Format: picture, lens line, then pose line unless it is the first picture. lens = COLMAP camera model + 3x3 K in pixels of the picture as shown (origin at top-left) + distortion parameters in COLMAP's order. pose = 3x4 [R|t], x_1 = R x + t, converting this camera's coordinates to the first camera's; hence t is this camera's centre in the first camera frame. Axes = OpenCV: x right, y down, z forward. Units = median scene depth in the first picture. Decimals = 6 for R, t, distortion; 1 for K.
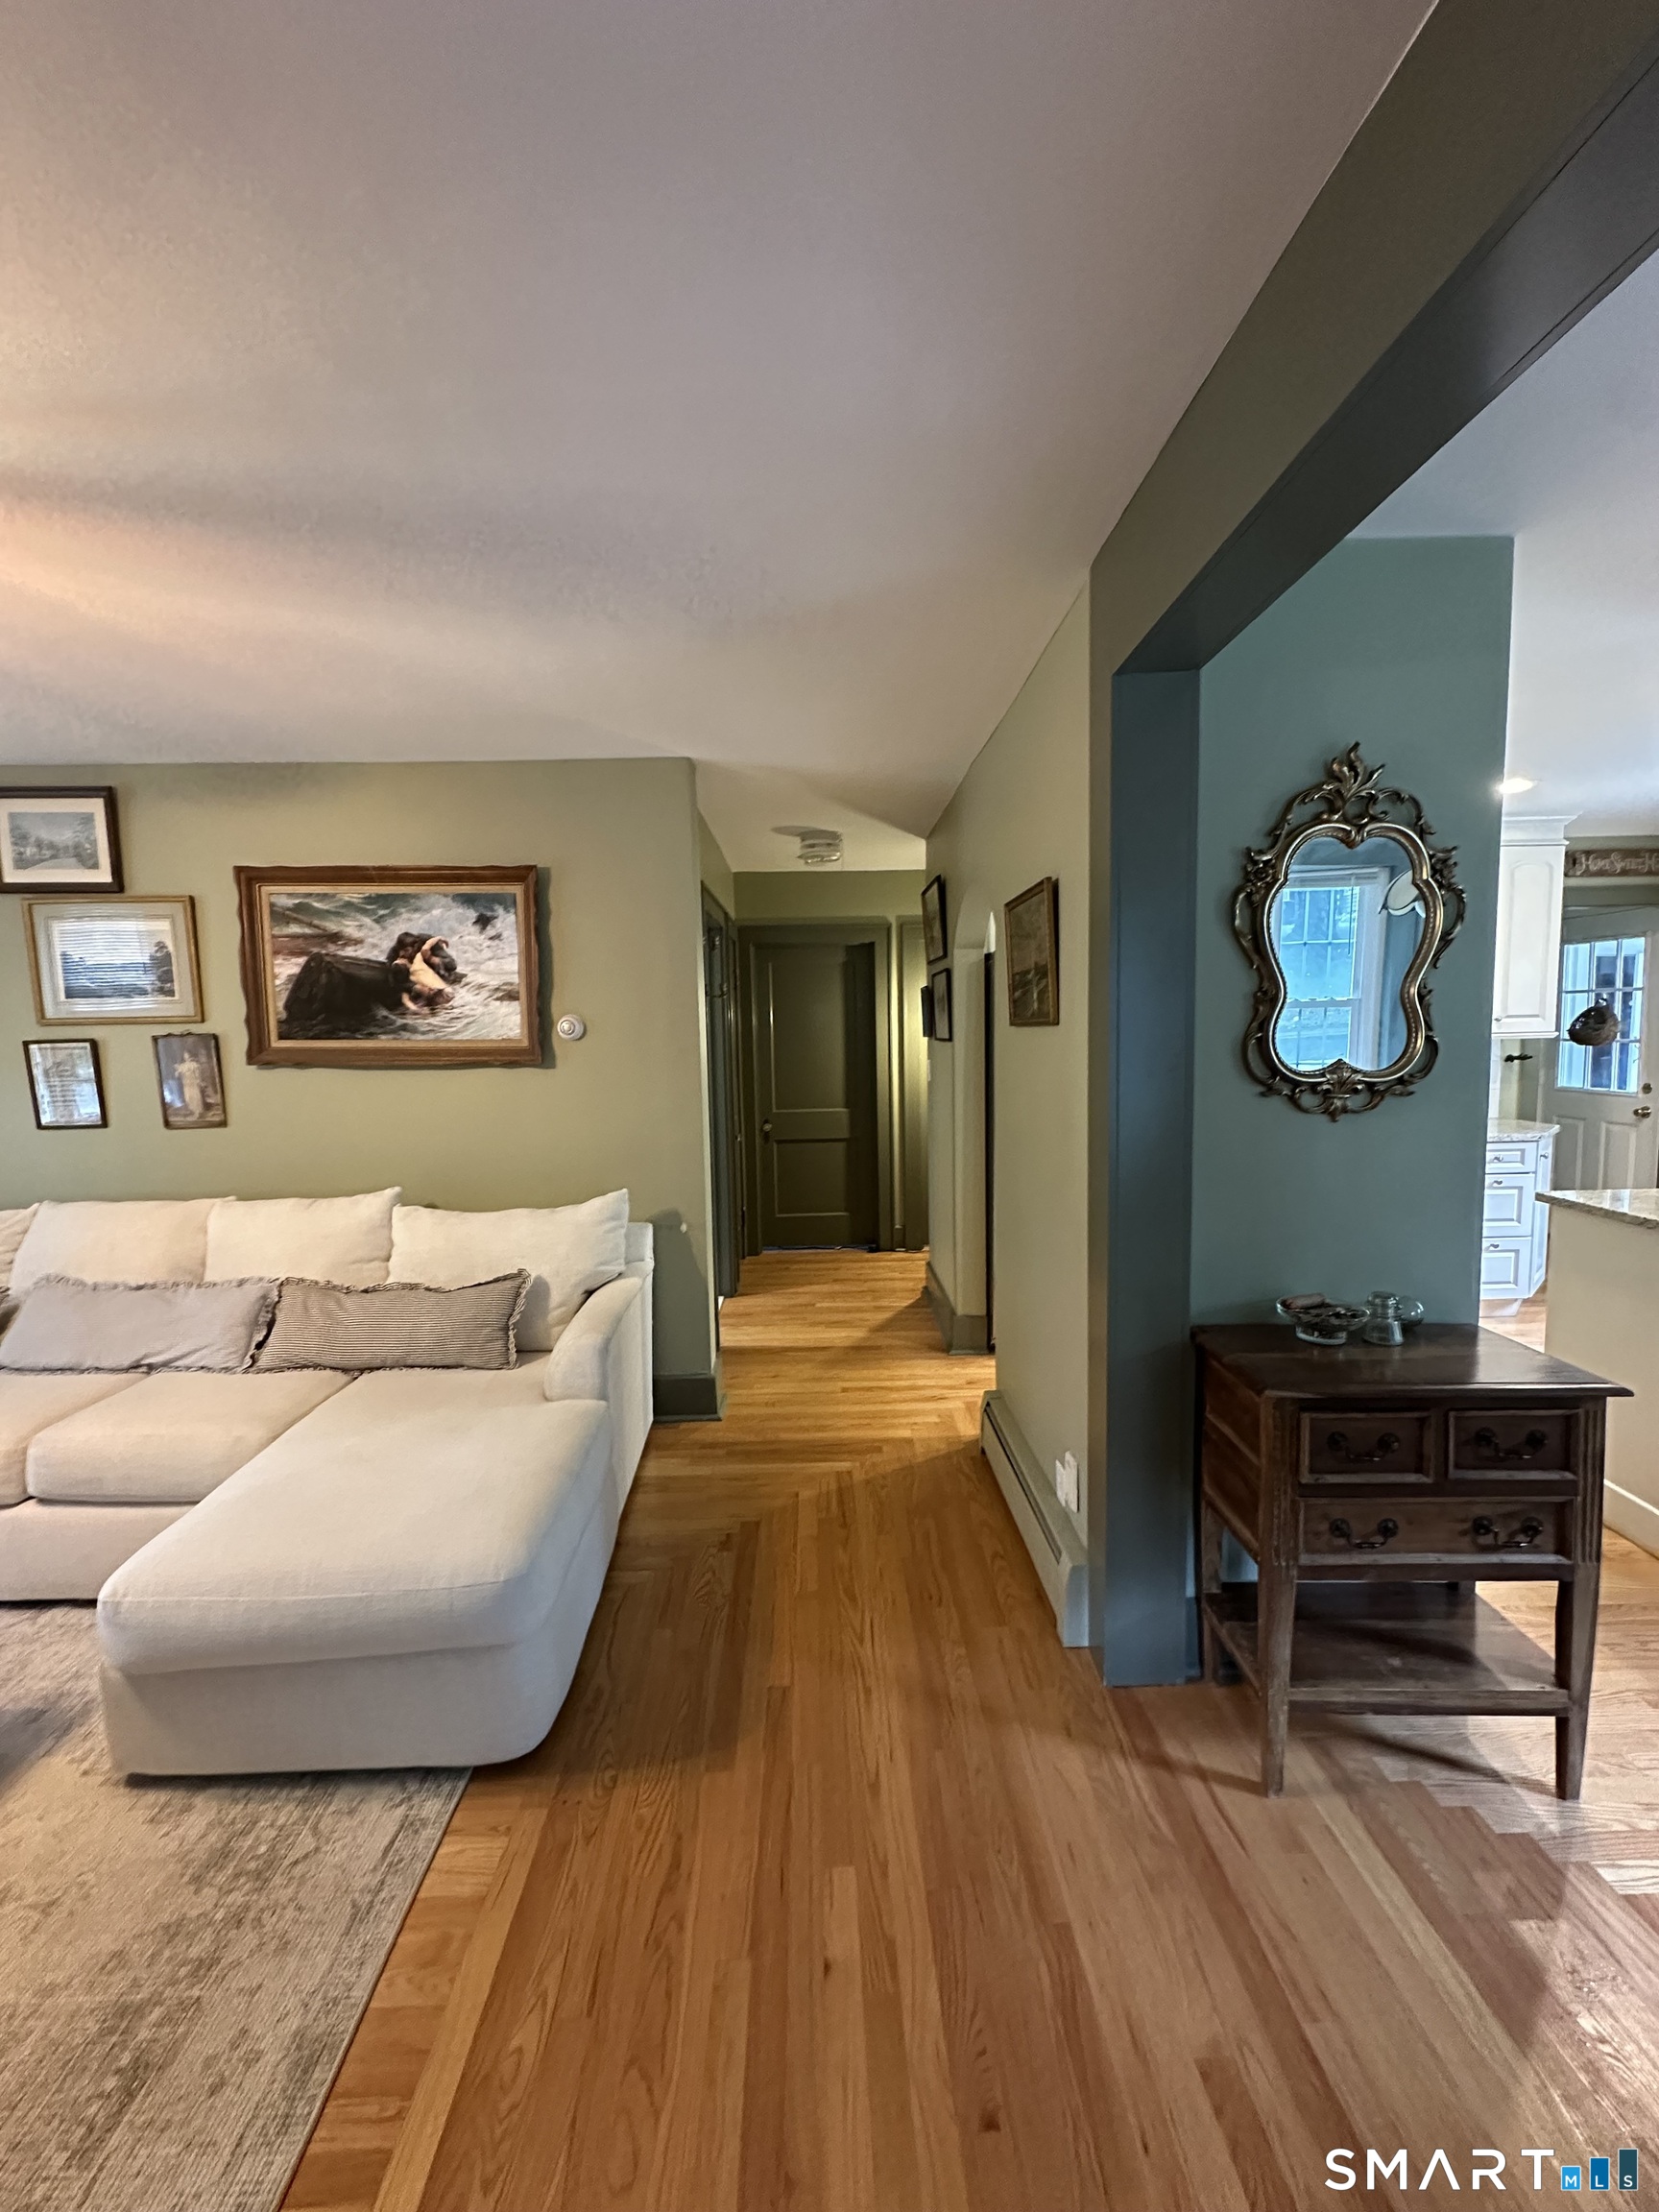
lens RADIAL K [[874.9, 0, 827.8], [0, 874.9, 1107.3], [0, 0, 1]] dist [-0.002798, 0.000311]
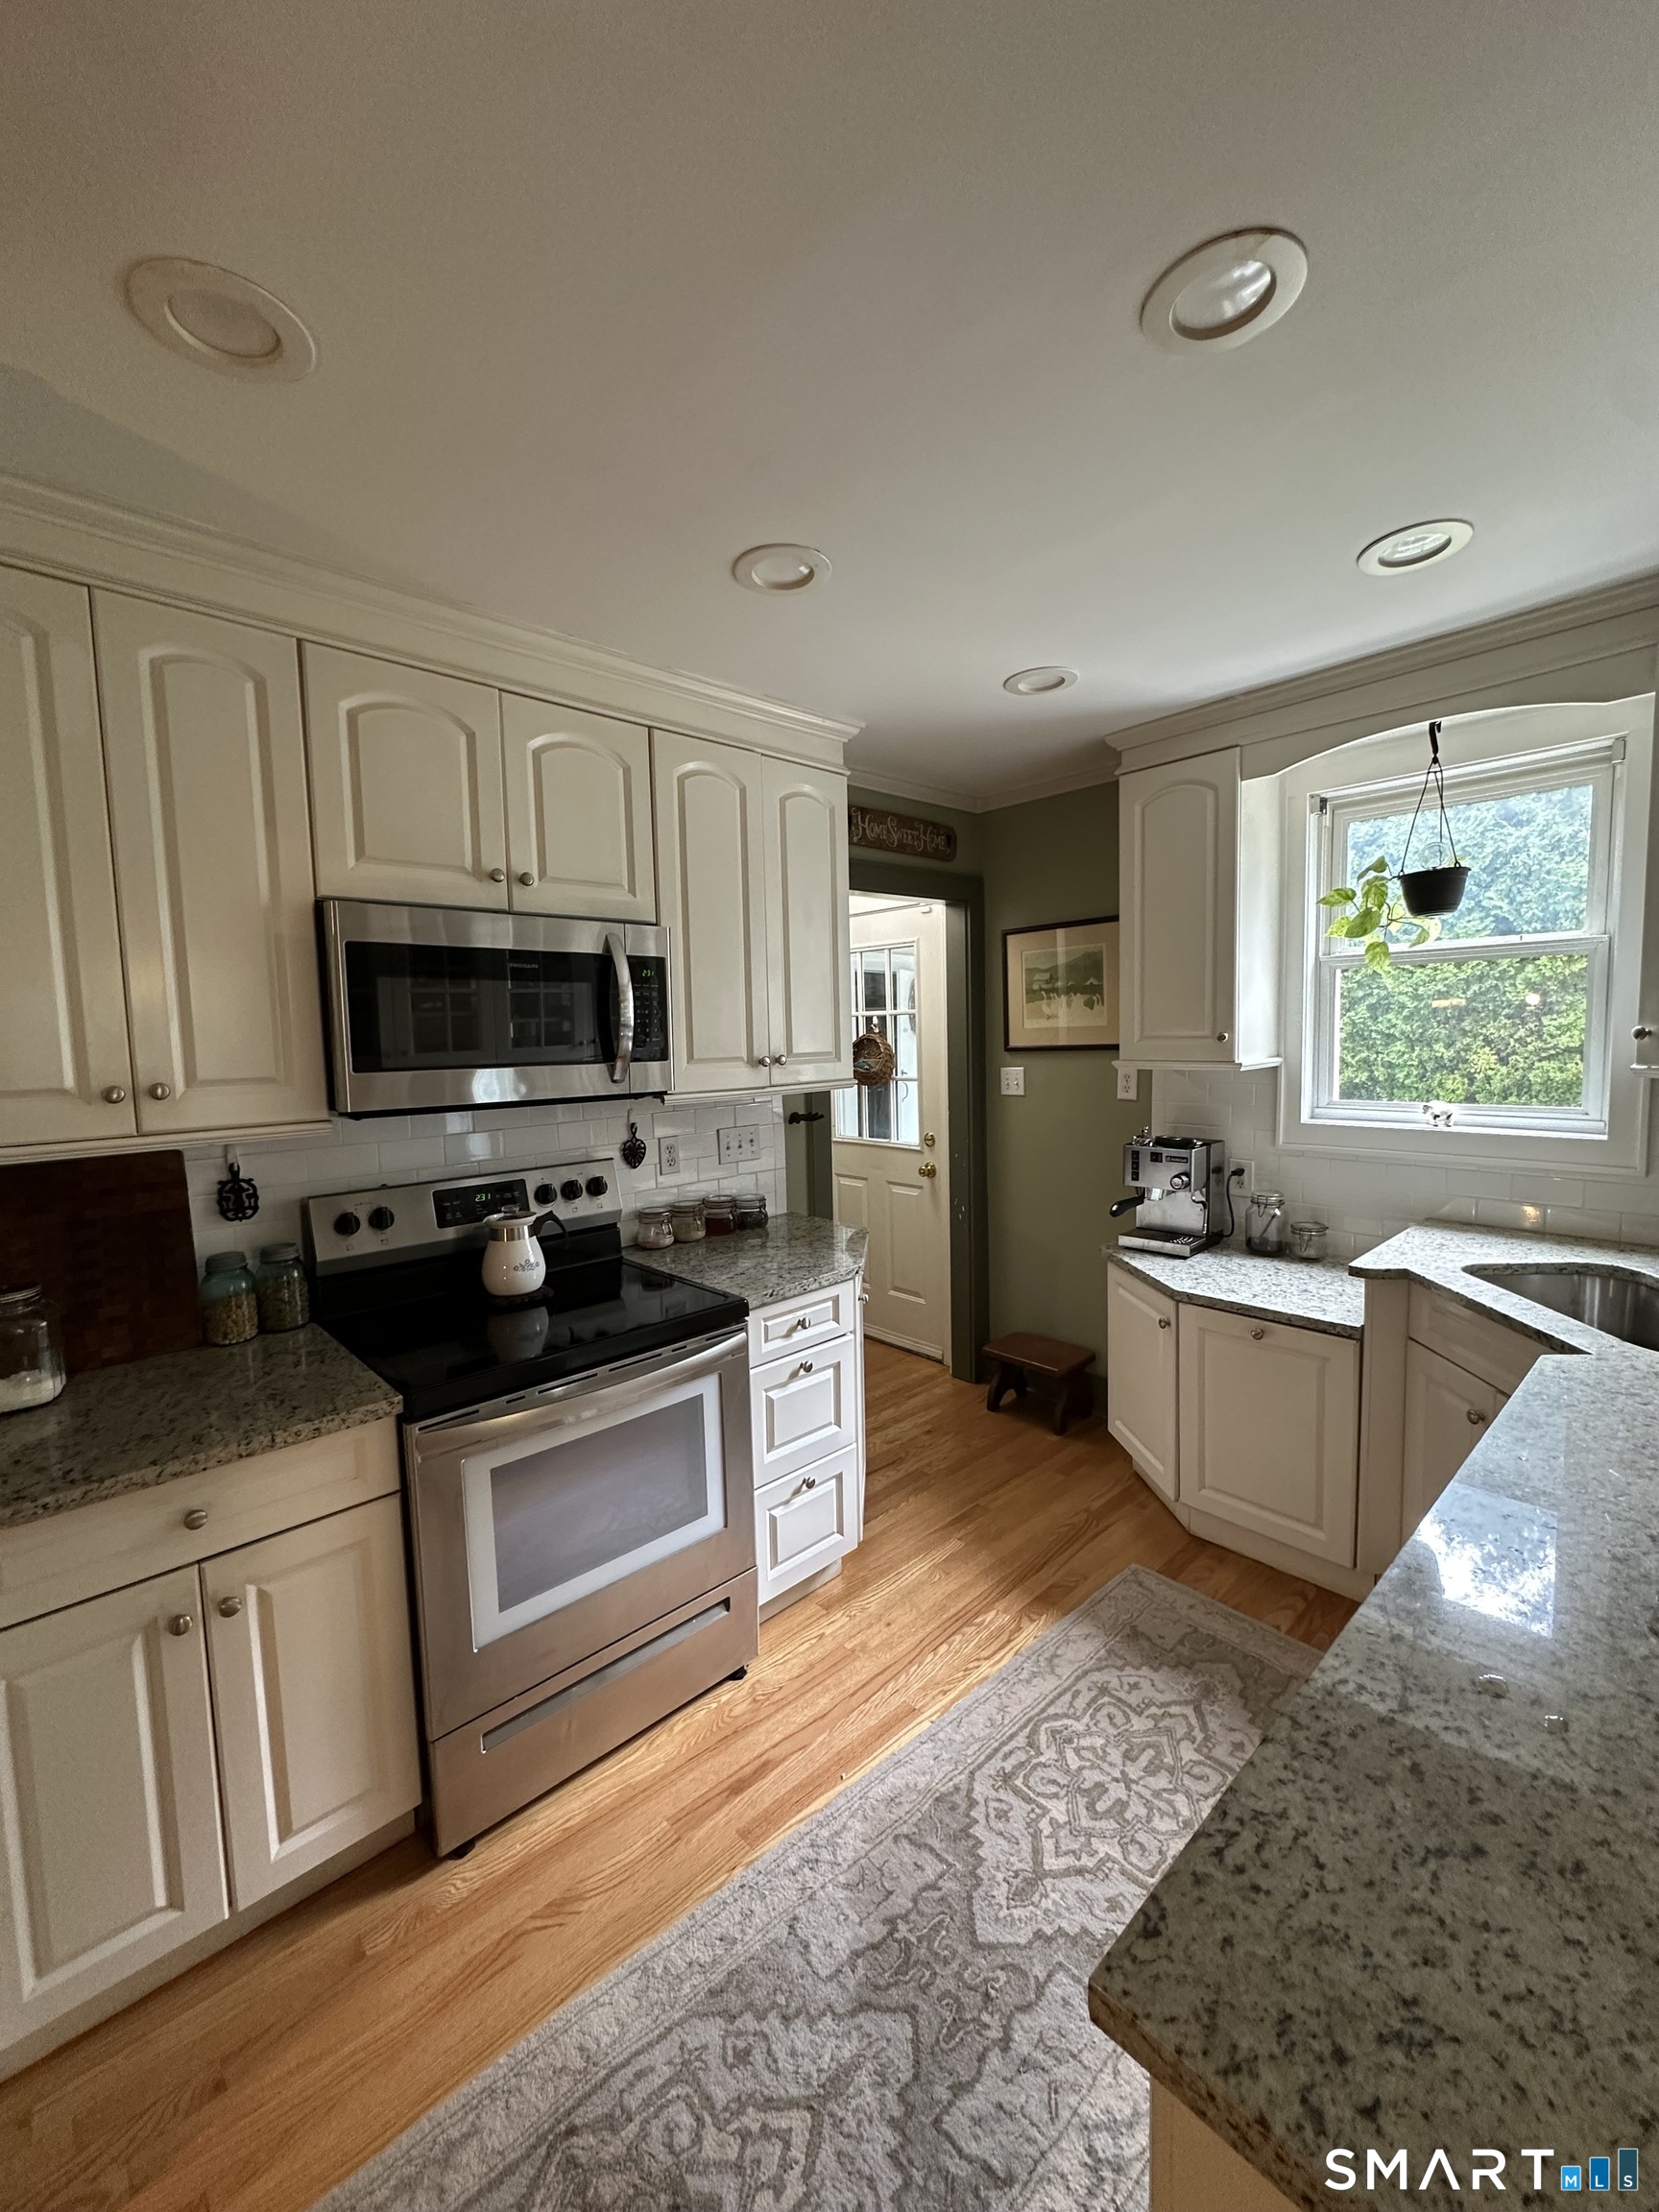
lens RADIAL K [[874.9, 0, 838.3], [0, 874.9, 1107.2], [0, 0, 1]] dist [-0.002798, 0.000311]
pose [[0.732787, -0.058769, 0.677915, 0.892625], [0.072425, 0.997340, 0.008173, -0.159426], [-0.676592, 0.043110, 0.735095, 1.220533]]
